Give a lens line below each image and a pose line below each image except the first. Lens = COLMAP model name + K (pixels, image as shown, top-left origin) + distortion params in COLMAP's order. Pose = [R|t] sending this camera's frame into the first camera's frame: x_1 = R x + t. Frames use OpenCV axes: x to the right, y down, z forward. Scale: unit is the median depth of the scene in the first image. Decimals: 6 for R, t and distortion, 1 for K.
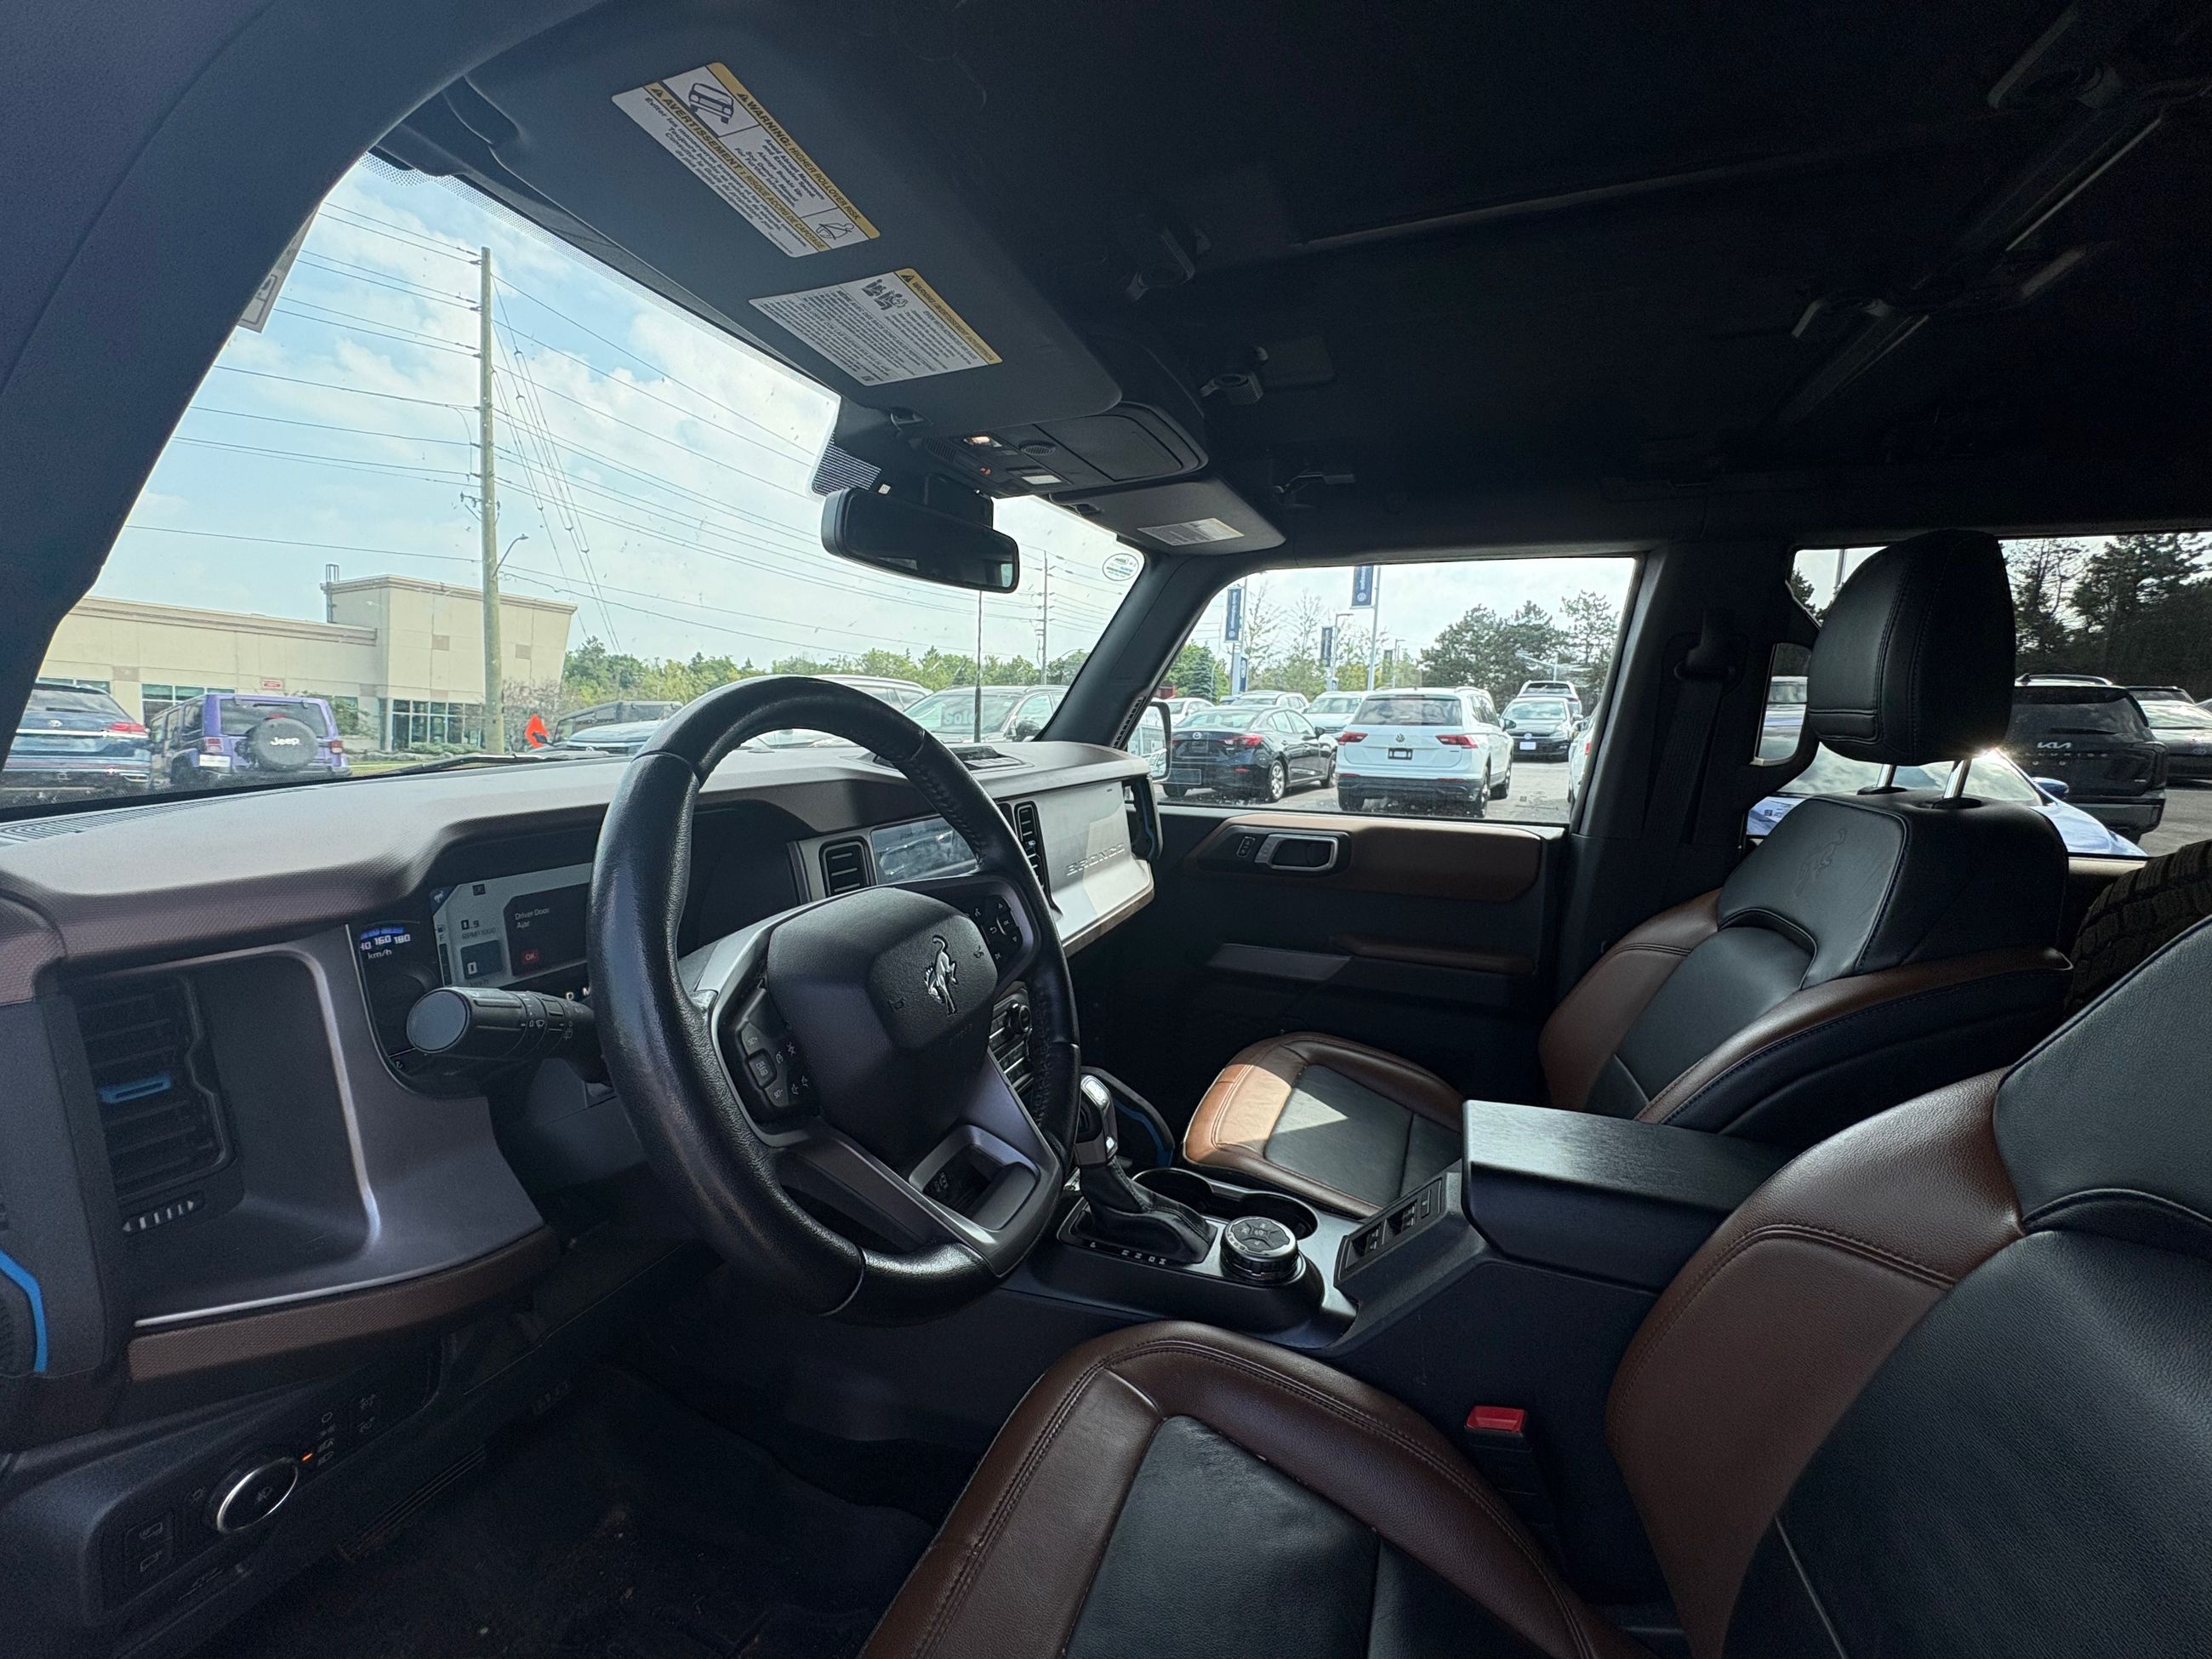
lens RADIAL K [[850.3, 0, 1106.0], [0, 850.3, 829.5], [0, 0, 1]] dist [-0.001349, -0.000274]
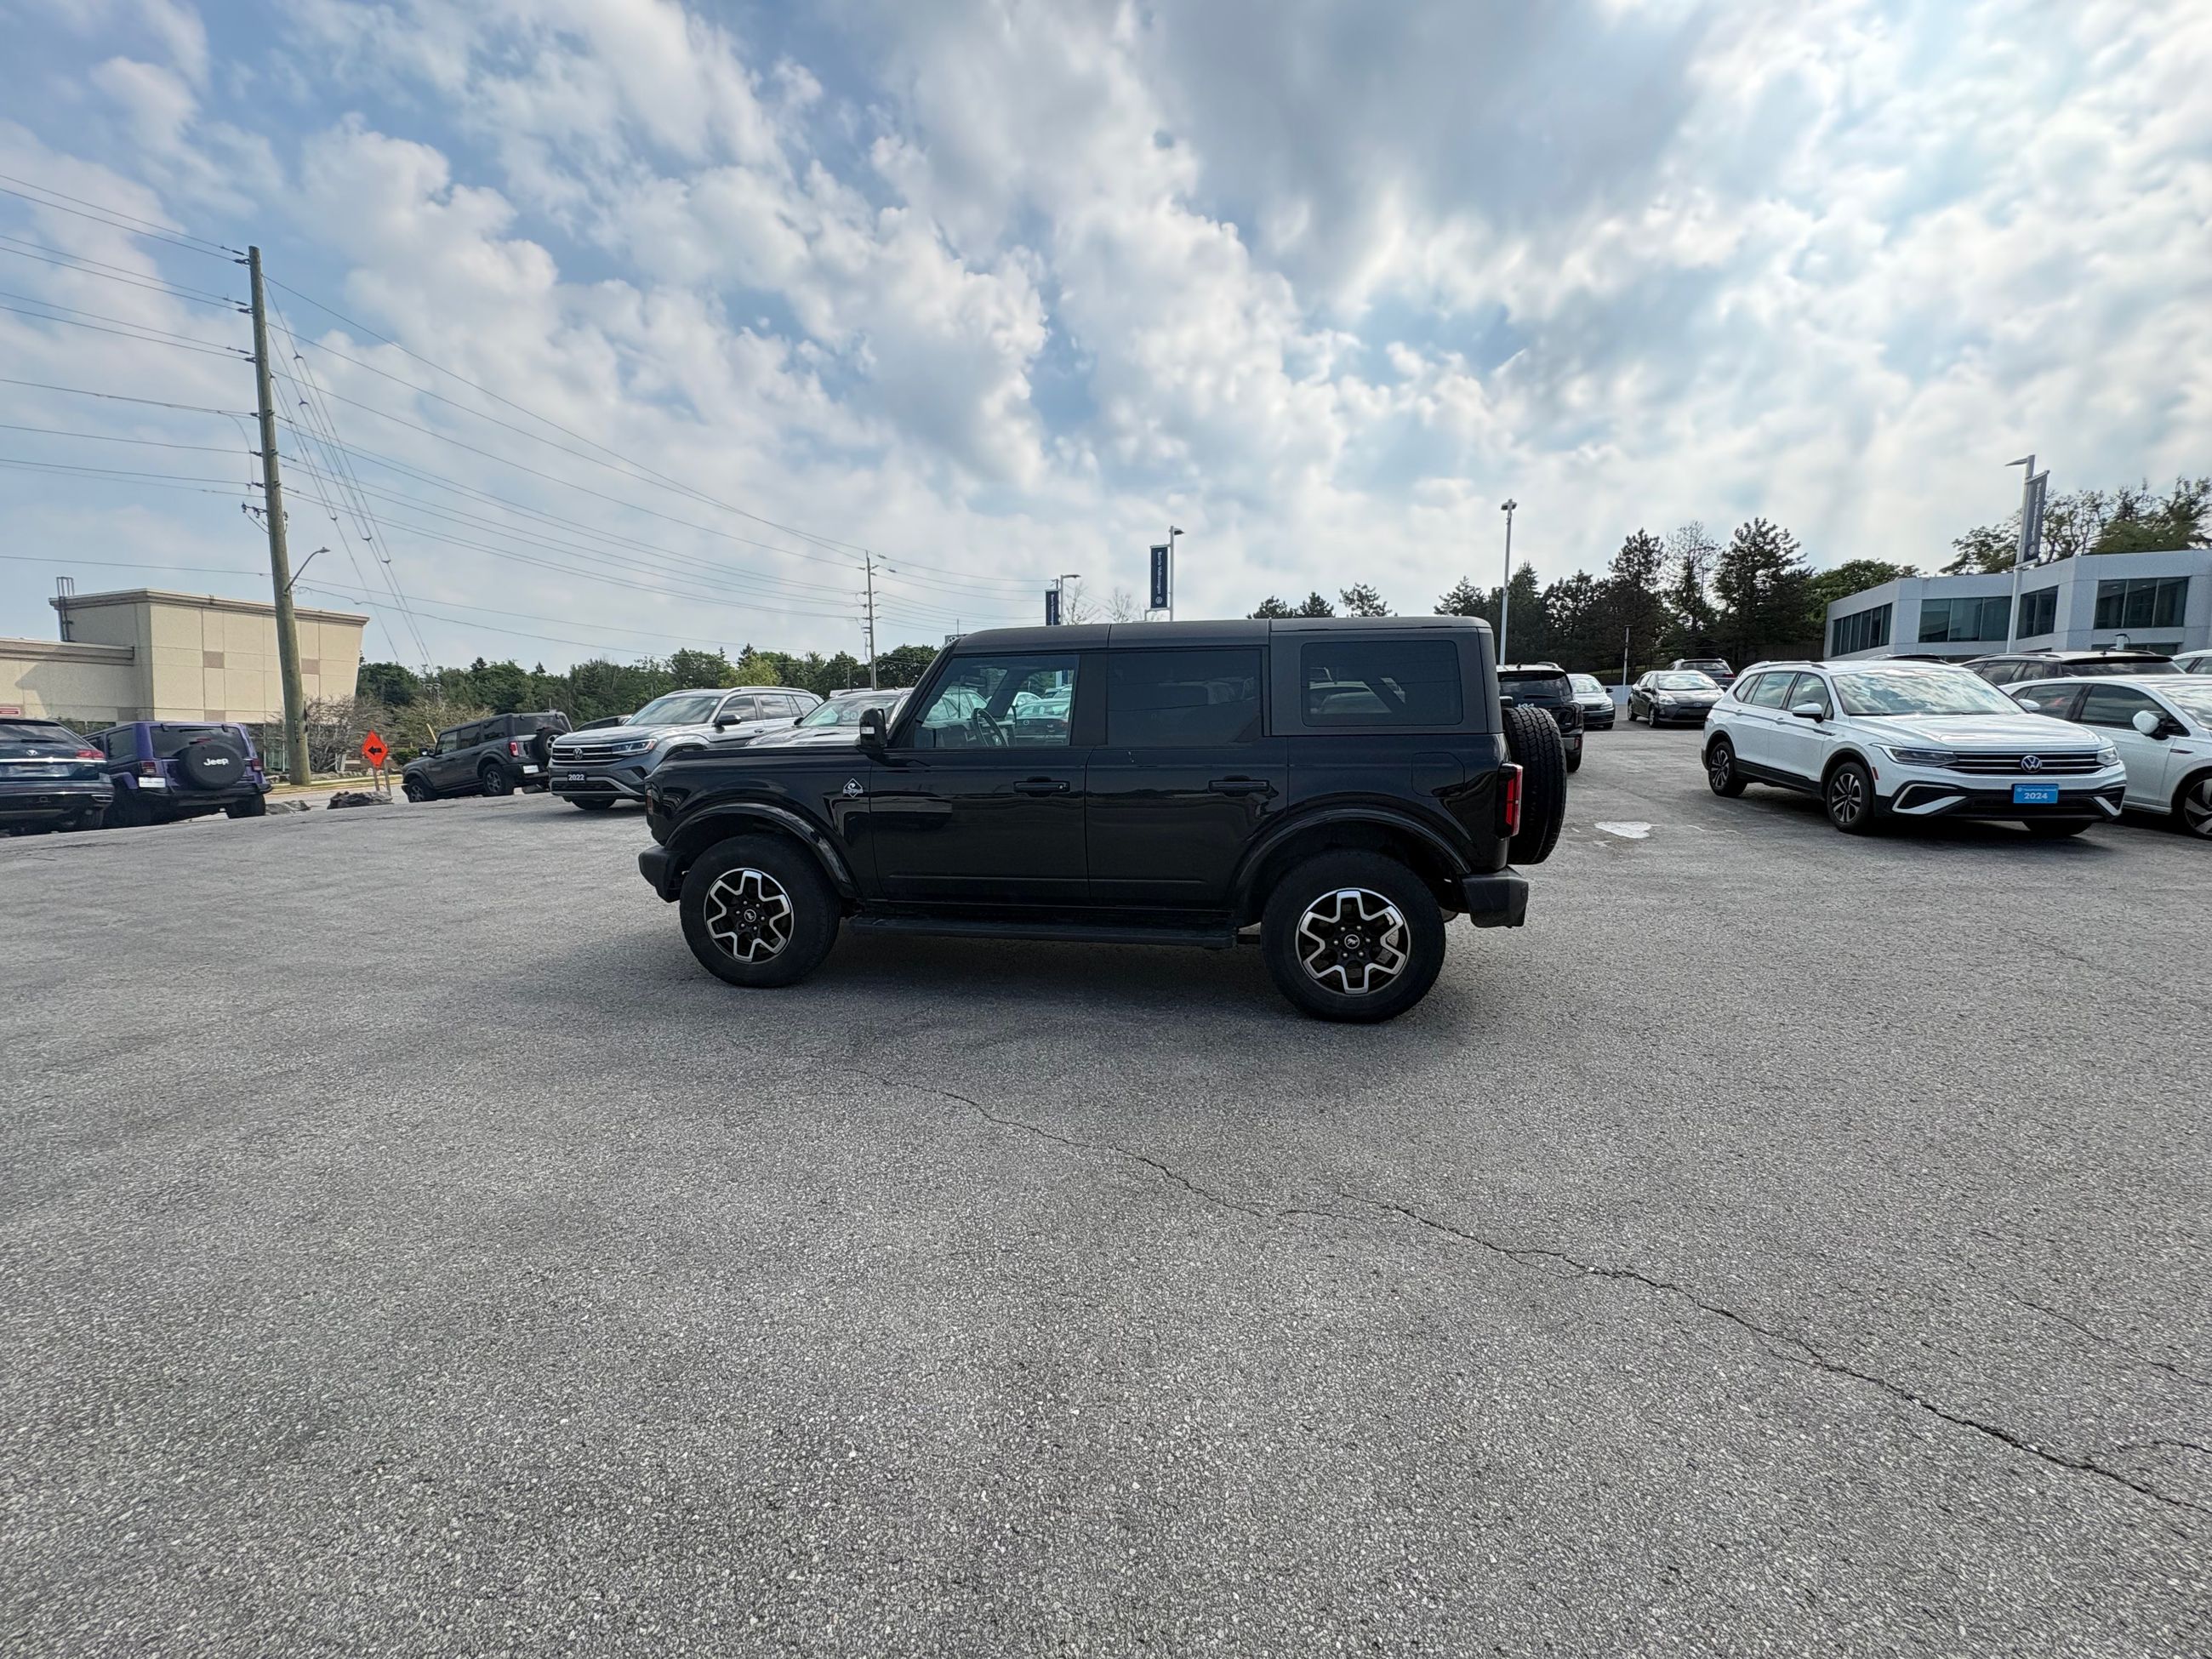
lens RADIAL K [[884.1, 0, 1107.0], [0, 884.1, 813.5], [0, 0, 1]] dist [-0.000125, -0.000096]
pose [[0.980148, -0.061779, 0.188398, -0.013284], [0.063955, 0.997938, -0.005488, 0.016886], [-0.187671, 0.017428, 0.982077, -0.134148]]
